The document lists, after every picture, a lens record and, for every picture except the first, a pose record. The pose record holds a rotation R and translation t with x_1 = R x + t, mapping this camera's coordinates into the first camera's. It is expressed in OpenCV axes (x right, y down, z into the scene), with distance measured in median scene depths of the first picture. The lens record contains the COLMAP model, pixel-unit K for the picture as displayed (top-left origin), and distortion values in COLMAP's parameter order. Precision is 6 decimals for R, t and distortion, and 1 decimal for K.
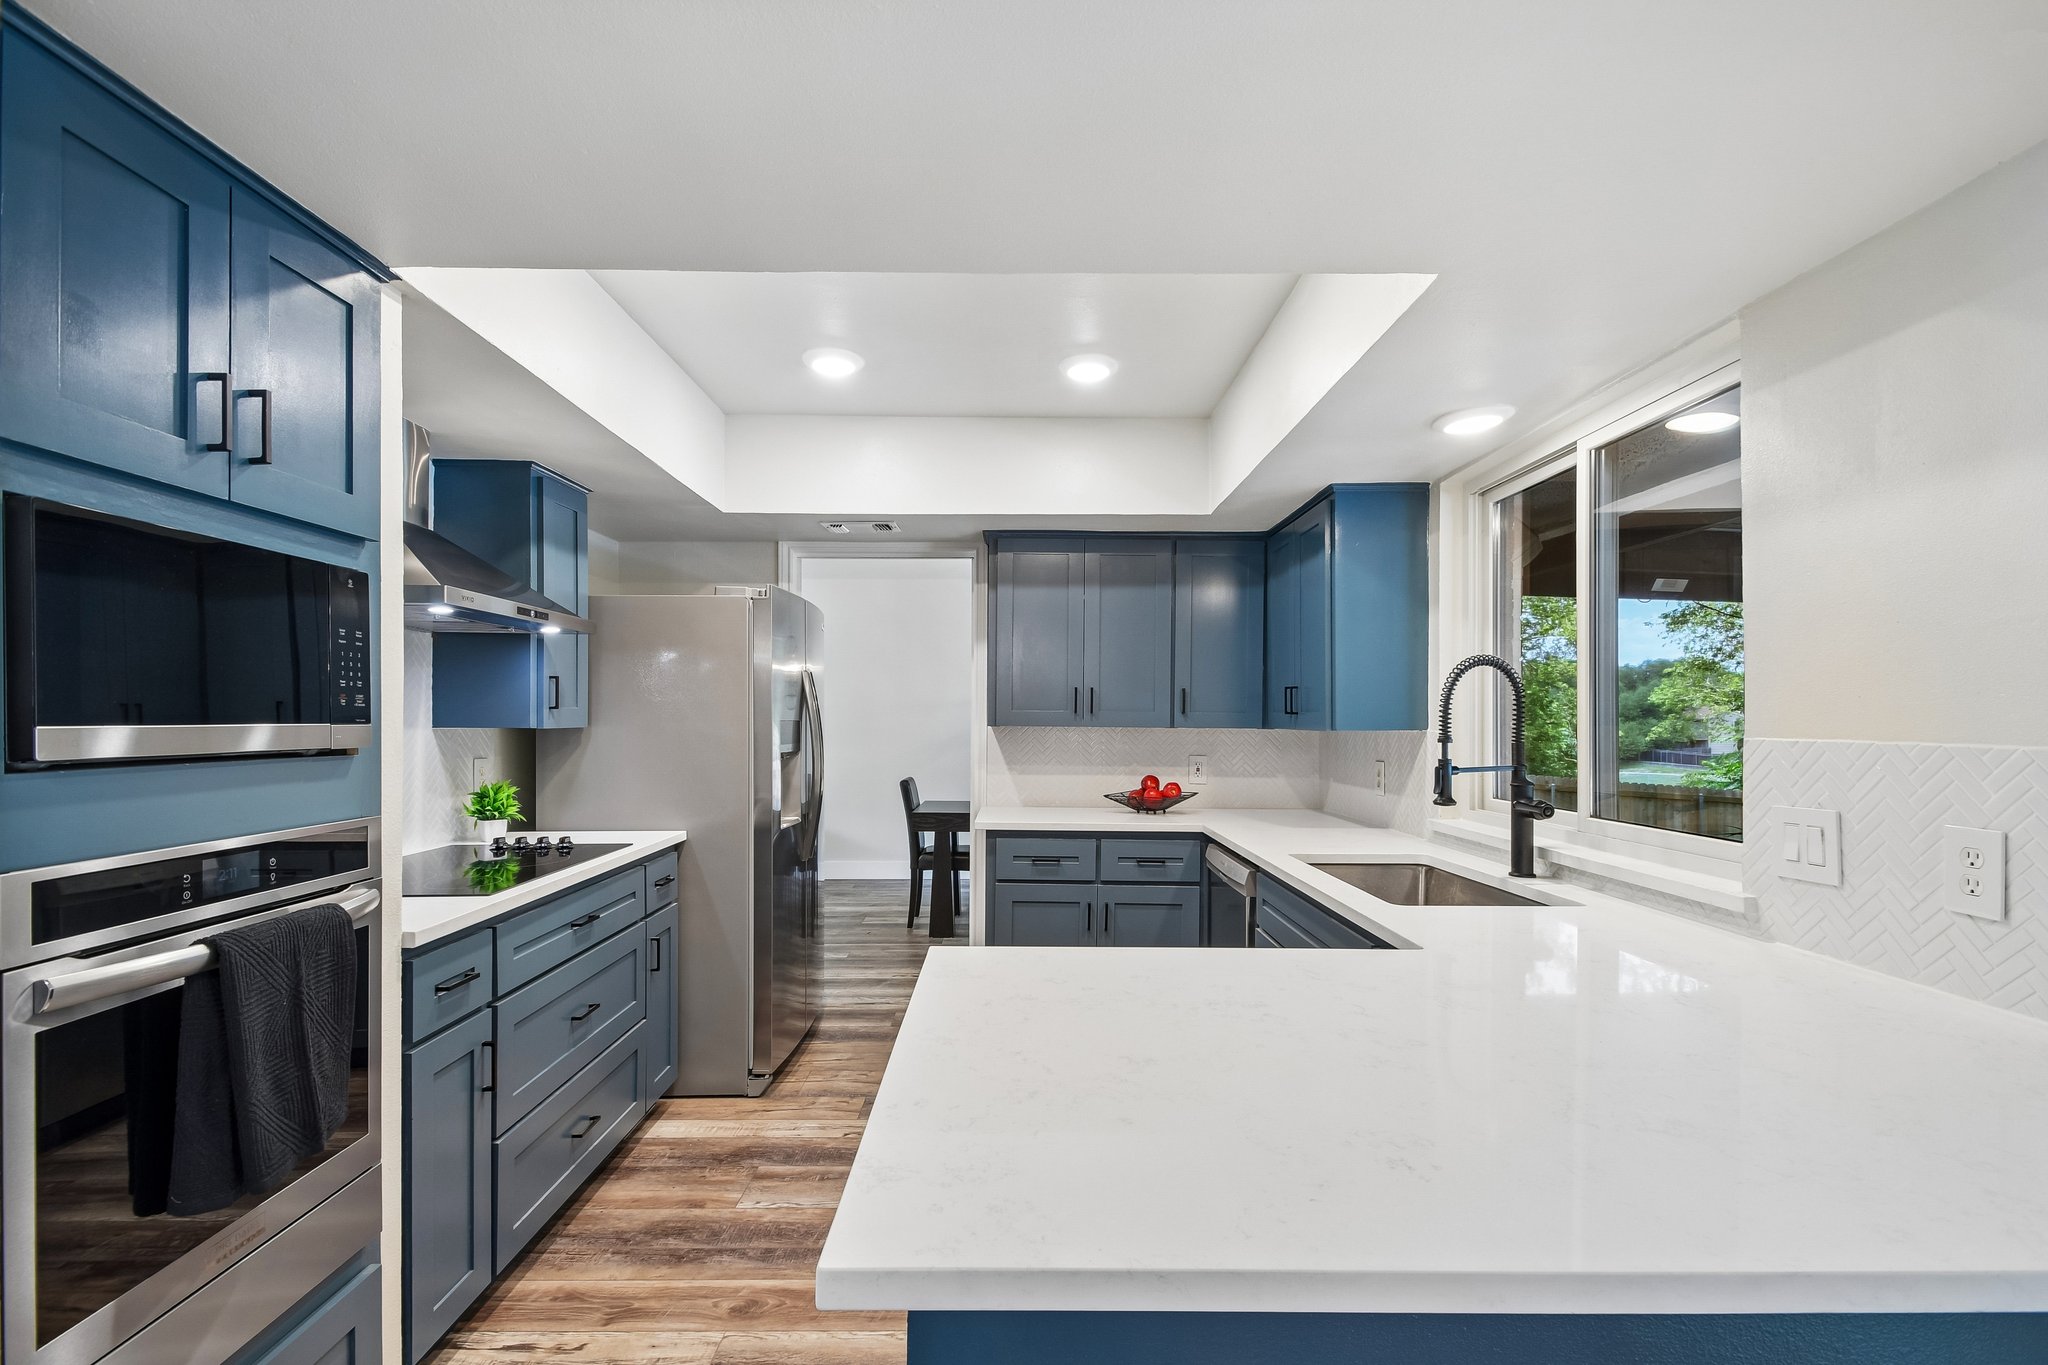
lens RADIAL K [[911.7, 0, 1010.8], [0, 911.7, 710.6], [0, 0, 1]] dist [-0.000327, 0.000593]
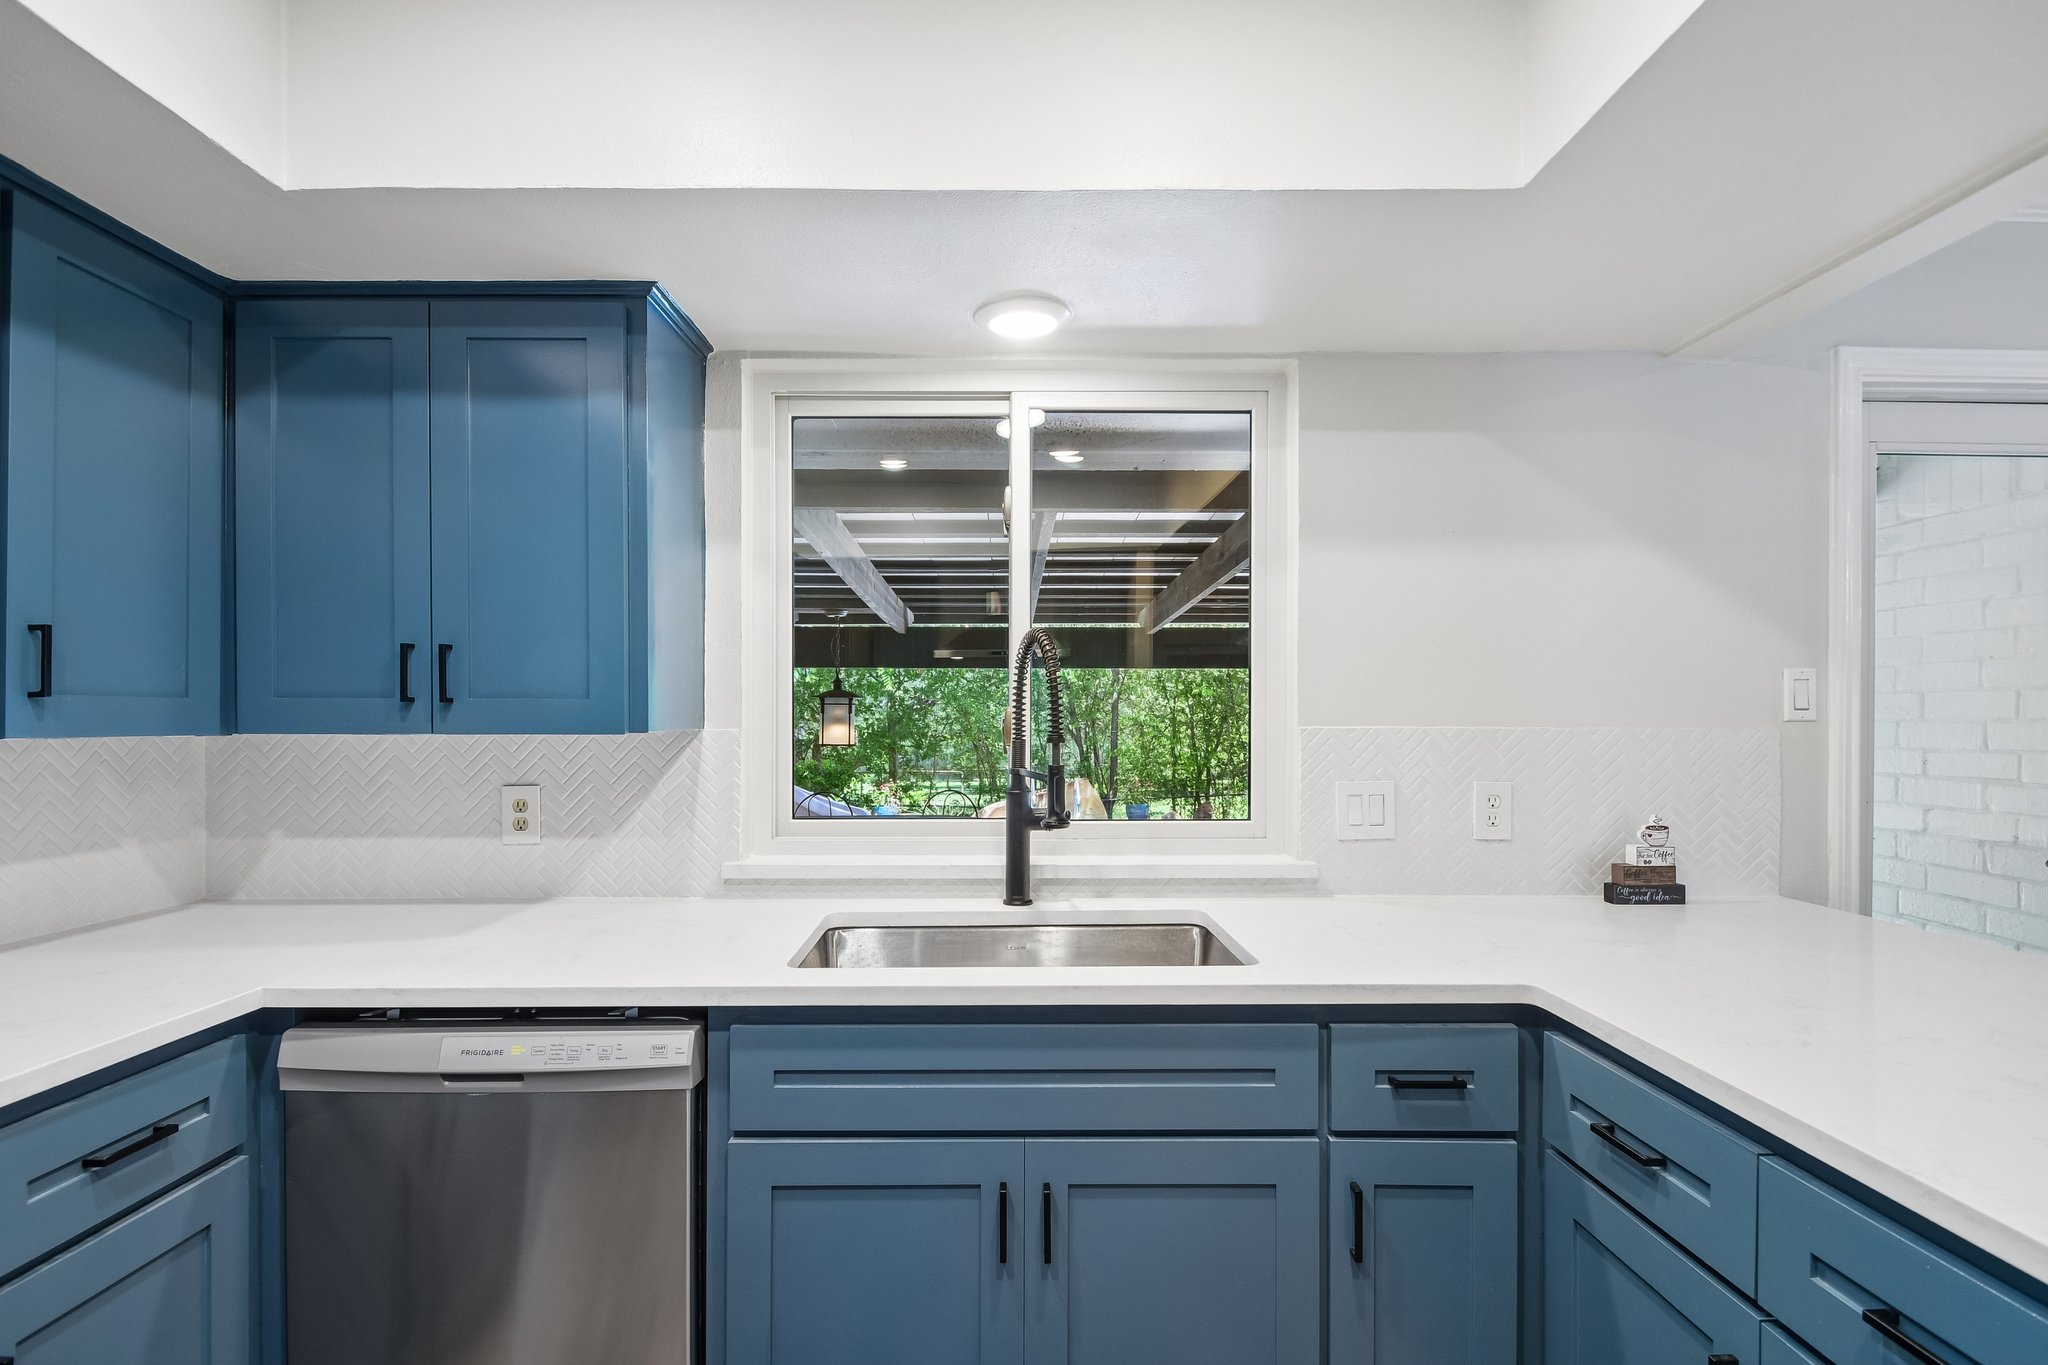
lens RADIAL K [[893.9, 0, 1021.0], [0, 893.9, 728.1], [0, 0, 1]] dist [-0.015192, 0.000163]
pose [[-0.005432, -0.007721, 0.999955, -0.227681], [-0.005884, 0.999953, 0.007689, 0.018504], [-0.999968, -0.005842, -0.005478, 0.989022]]
